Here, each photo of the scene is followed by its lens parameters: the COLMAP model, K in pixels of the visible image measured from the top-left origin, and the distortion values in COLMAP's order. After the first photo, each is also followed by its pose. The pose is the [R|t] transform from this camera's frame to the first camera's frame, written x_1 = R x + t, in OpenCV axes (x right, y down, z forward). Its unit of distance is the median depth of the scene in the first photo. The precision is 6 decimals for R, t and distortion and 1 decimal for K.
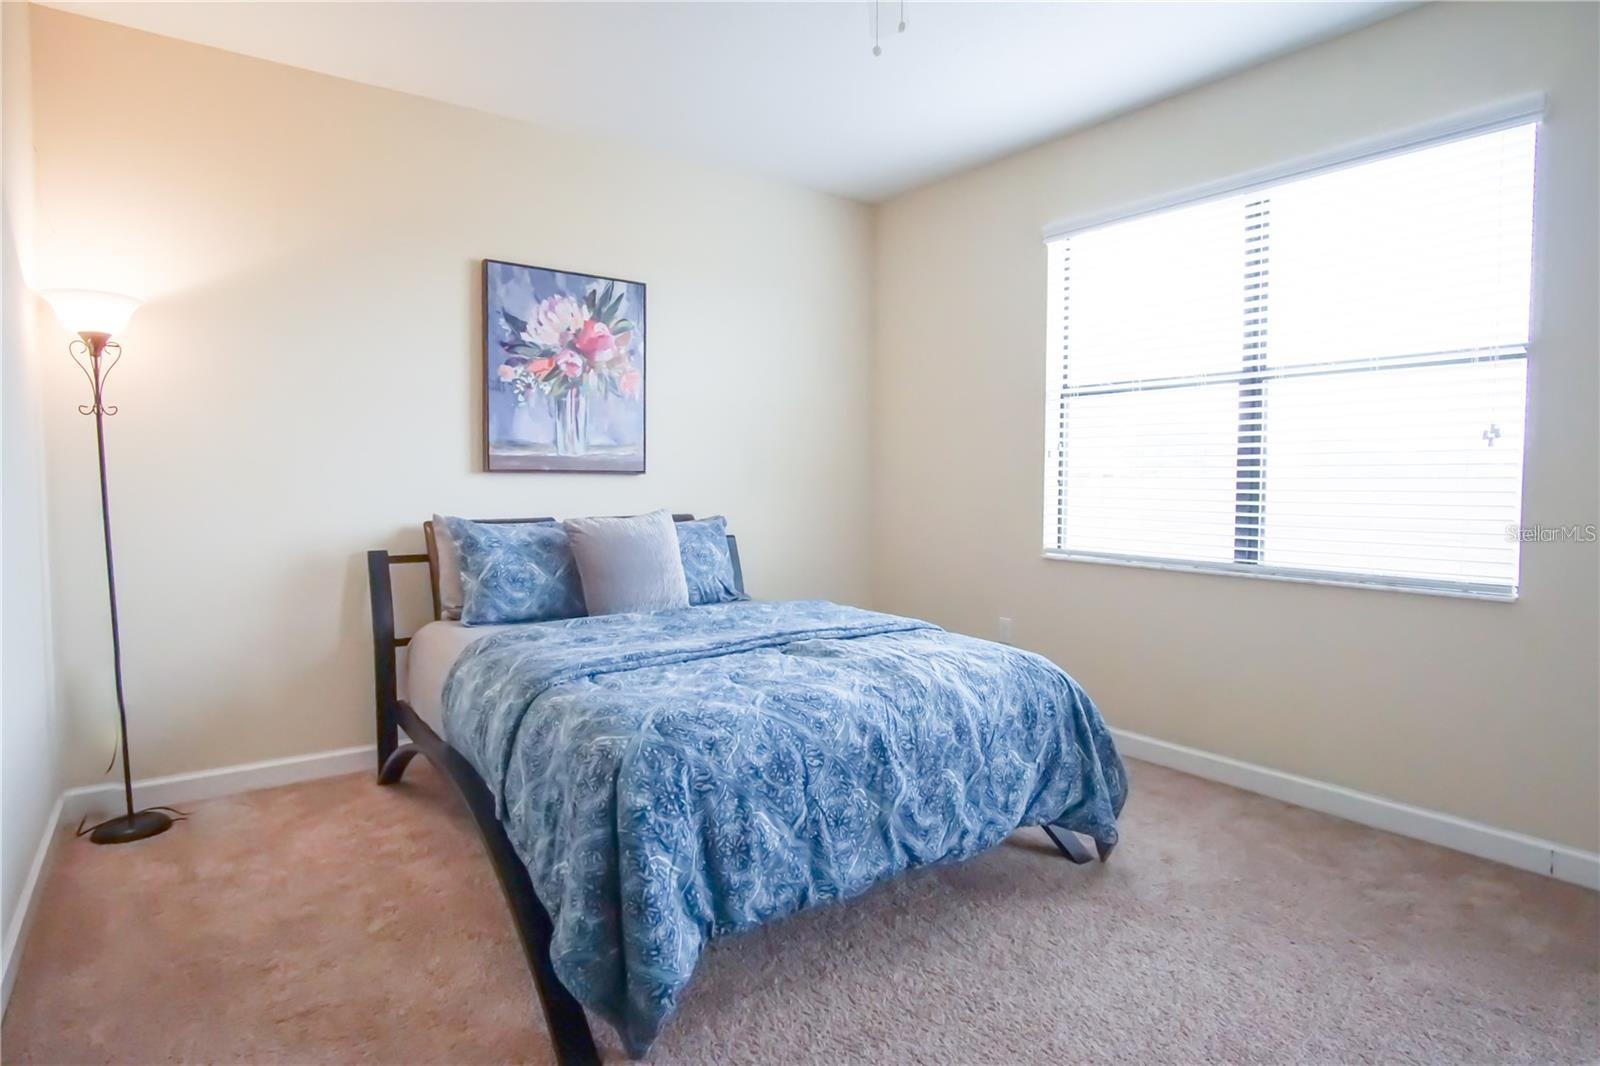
lens RADIAL K [[872.4, 0, 793.6], [0, 872.4, 526.8], [0, 0, 1]] dist [-0.024667, 0.002238]
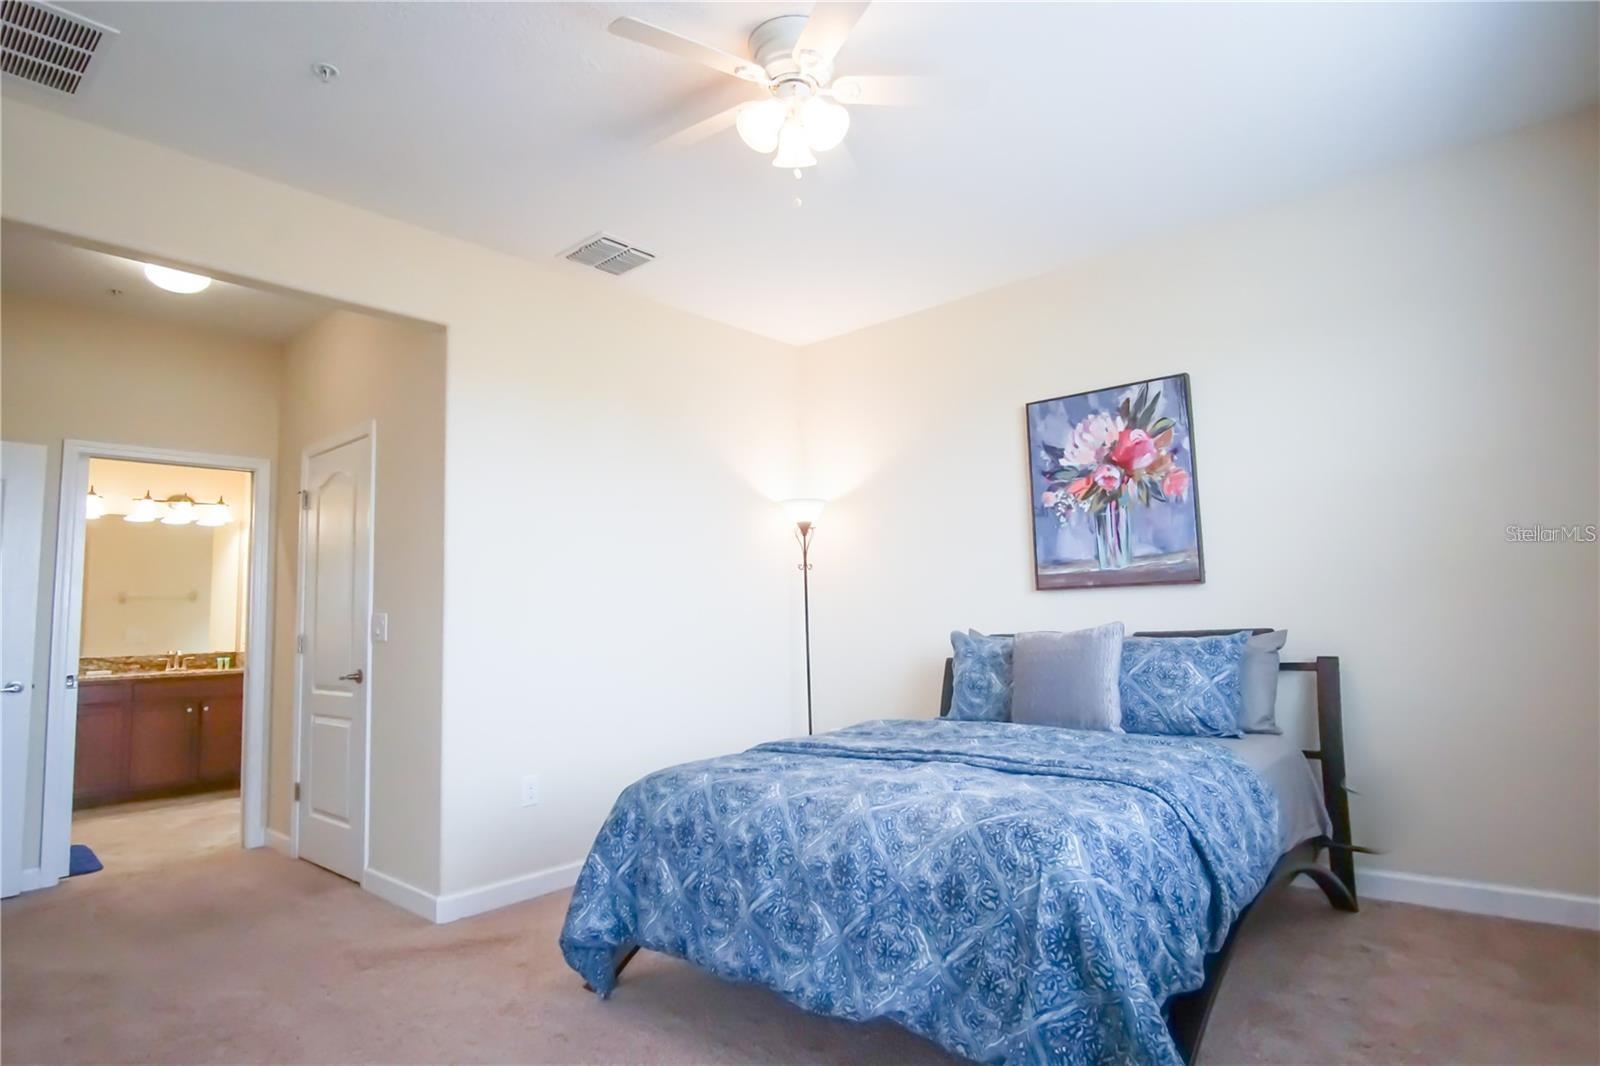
lens RADIAL K [[872.4, 0, 793.6], [0, 872.4, 526.8], [0, 0, 1]] dist [-0.024667, 0.002238]
pose [[0.220306, -0.116039, -0.968504, 0.637828], [-0.018753, 0.992211, -0.123146, -0.001124], [0.975250, 0.045292, 0.216414, 0.439489]]
